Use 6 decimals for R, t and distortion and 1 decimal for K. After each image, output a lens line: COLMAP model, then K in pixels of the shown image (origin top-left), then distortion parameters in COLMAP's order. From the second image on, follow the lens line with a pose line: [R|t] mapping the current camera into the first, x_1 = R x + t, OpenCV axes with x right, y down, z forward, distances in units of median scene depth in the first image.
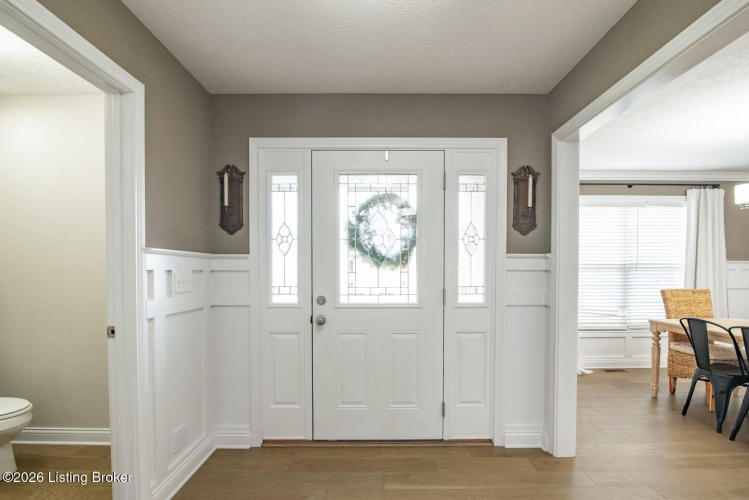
lens RADIAL K [[349.4, 0, 385.4], [0, 349.4, 278.0], [0, 0, 1]] dist [-0.010186, -0.000090]
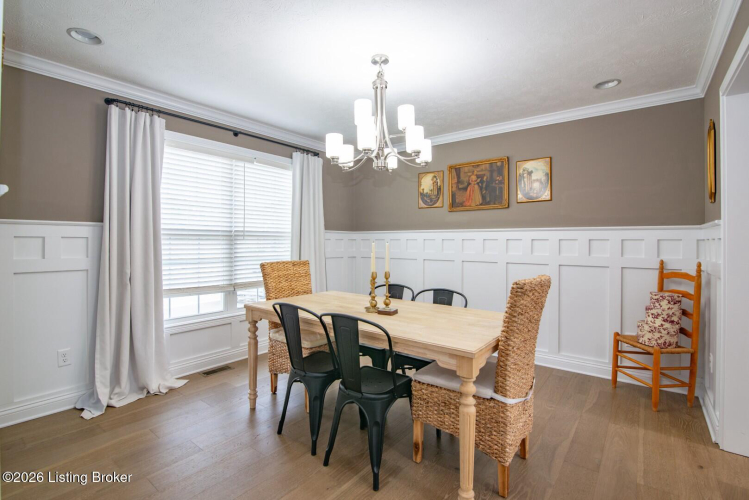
lens RADIAL K [[349.1, 0, 383.3], [0, 349.1, 258.8], [0, 0, 1]] dist [-0.014568, -0.000229]
pose [[0.602282, -0.033959, 0.797561, 0.340721], [0.010584, 0.999347, 0.034559, -0.000192], [-0.798213, -0.012373, 0.602248, 0.311547]]
